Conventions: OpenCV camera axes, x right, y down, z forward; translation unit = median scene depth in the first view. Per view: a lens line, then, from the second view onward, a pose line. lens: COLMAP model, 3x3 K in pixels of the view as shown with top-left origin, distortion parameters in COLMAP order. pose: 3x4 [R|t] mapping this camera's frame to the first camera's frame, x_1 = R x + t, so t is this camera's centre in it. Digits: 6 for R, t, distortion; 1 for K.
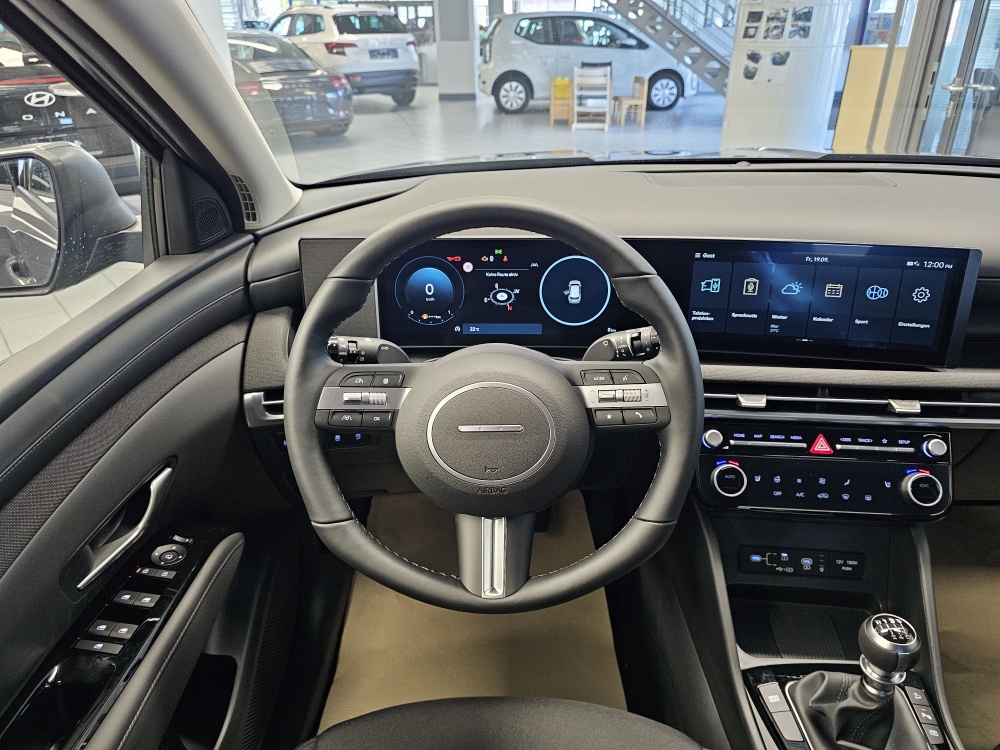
lens RADIAL K [[657.4, 0, 516.7], [0, 657.4, 365.3], [0, 0, 1]] dist [0.064735, -0.079021]
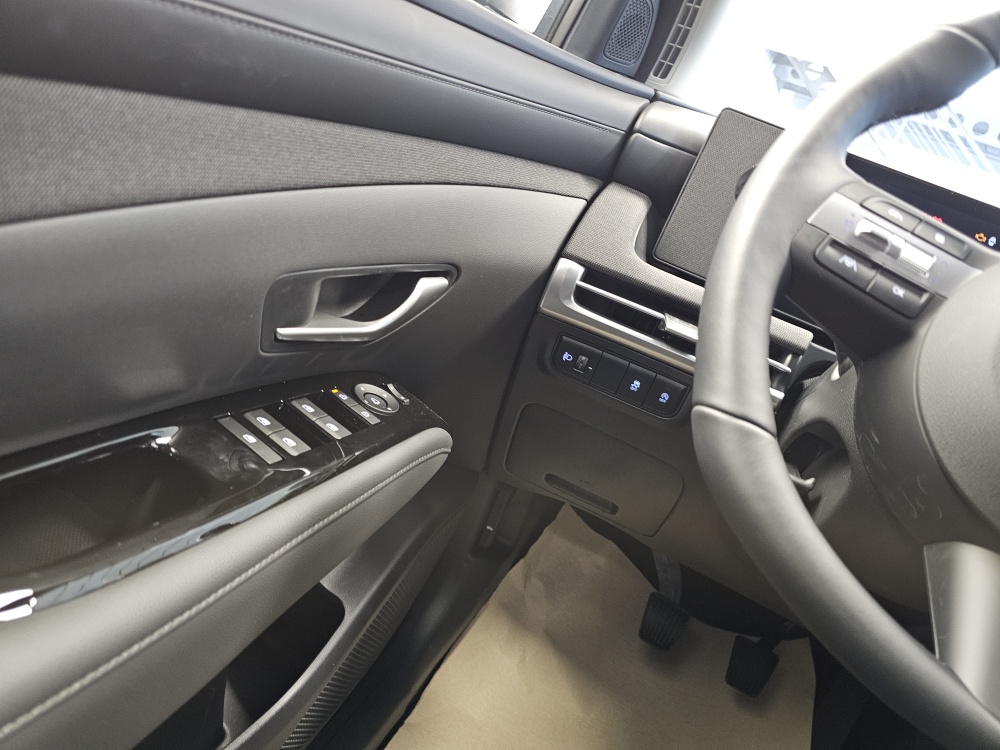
lens RADIAL K [[662.9, 0, 500.0], [0, 662.9, 375.0], [0, 0, 1]] dist [0.055673, -0.063193]
pose [[0.864965, 0.436786, -0.247091, -0.232426], [-0.472759, 0.874391, -0.109266, 0.245325], [0.168328, 0.211326, 0.962812, 0.336020]]
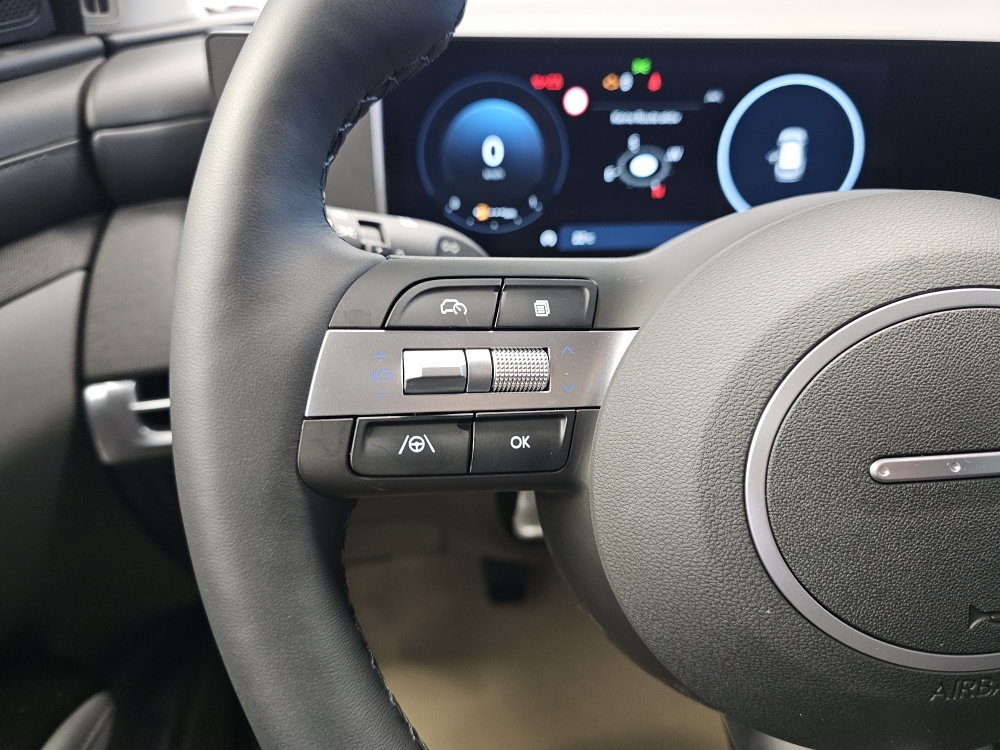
lens RADIAL K [[697.2, 0, 517.7], [0, 697.2, 375.0], [0, 0, 1]] dist [-0.001390, -0.028615]
pose [[0.994367, -0.038045, 0.098930, -0.174192], [0.035866, 0.999075, 0.023715, 0.033158], [-0.099741, -0.020033, 0.994812, 0.511726]]
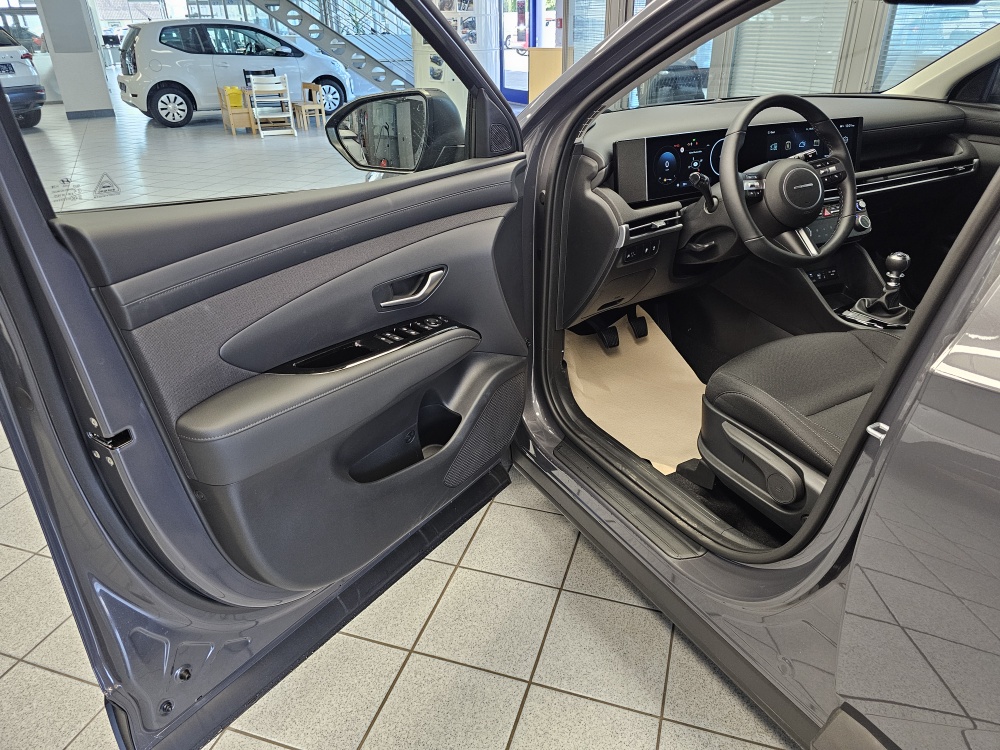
lens RADIAL K [[649.1, 0, 509.2], [0, 649.1, 376.5], [0, 0, 1]] dist [0.059969, -0.053995]
pose [[0.856701, -0.244459, 0.454207, -1.548268], [0.241600, 0.968171, 0.065387, 0.245008], [-0.455734, 0.053719, 0.888493, -0.430532]]
